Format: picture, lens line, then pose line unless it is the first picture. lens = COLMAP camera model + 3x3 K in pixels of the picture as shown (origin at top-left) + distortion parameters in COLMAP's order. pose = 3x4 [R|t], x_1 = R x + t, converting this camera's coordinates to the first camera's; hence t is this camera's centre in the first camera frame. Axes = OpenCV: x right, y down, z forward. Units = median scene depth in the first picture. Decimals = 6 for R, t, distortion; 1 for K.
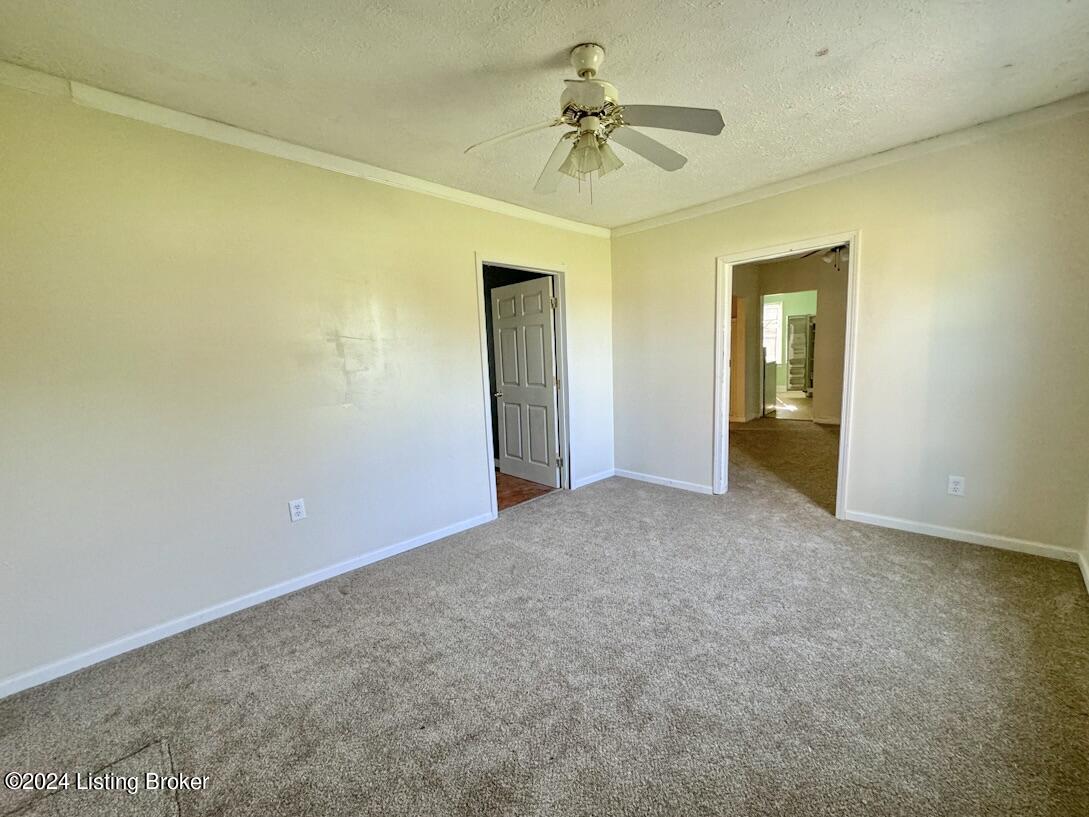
lens RADIAL K [[436.7, 0, 541.4], [0, 436.7, 406.1], [0, 0, 1]] dist [-0.001416, -0.000260]
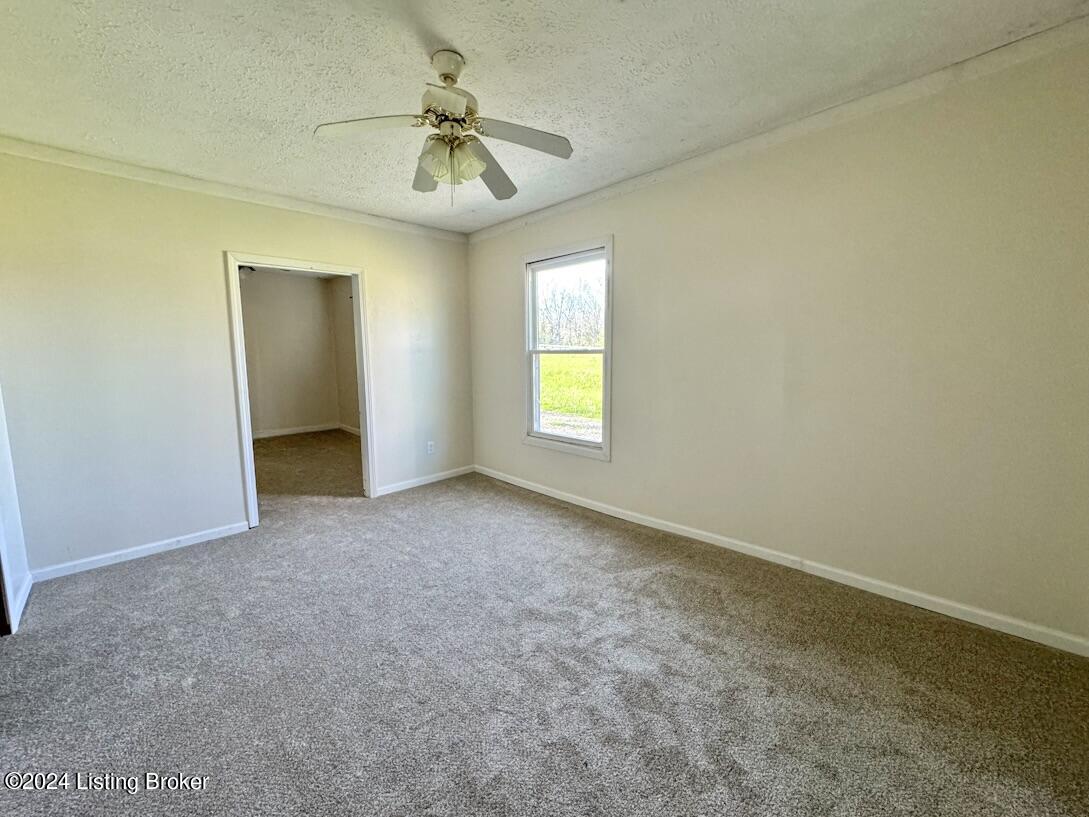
lens RADIAL K [[436.7, 0, 544.0], [0, 436.7, 407.6], [0, 0, 1]] dist [-0.001416, -0.000260]
pose [[-0.001793, -0.081412, 0.996679, -0.517889], [0.131819, 0.987964, 0.080937, -0.029777], [-0.991272, 0.131526, 0.008961, 0.462113]]
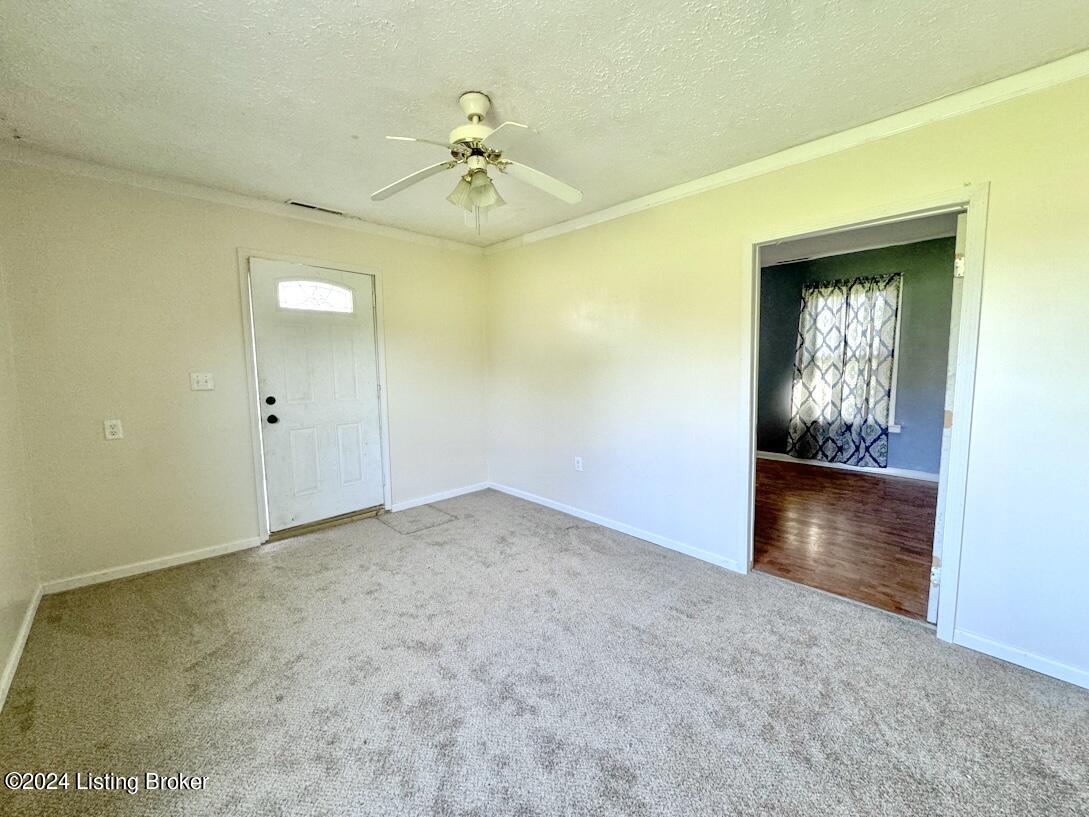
lens RADIAL K [[436.7, 0, 542.9], [0, 436.7, 408.4], [0, 0, 1]] dist [-0.001416, -0.000260]
pose [[-0.024970, 0.136904, -0.990270, 0.686175], [-0.110602, 0.984119, 0.138843, -0.108570], [0.993551, 0.112993, -0.009431, 0.669817]]
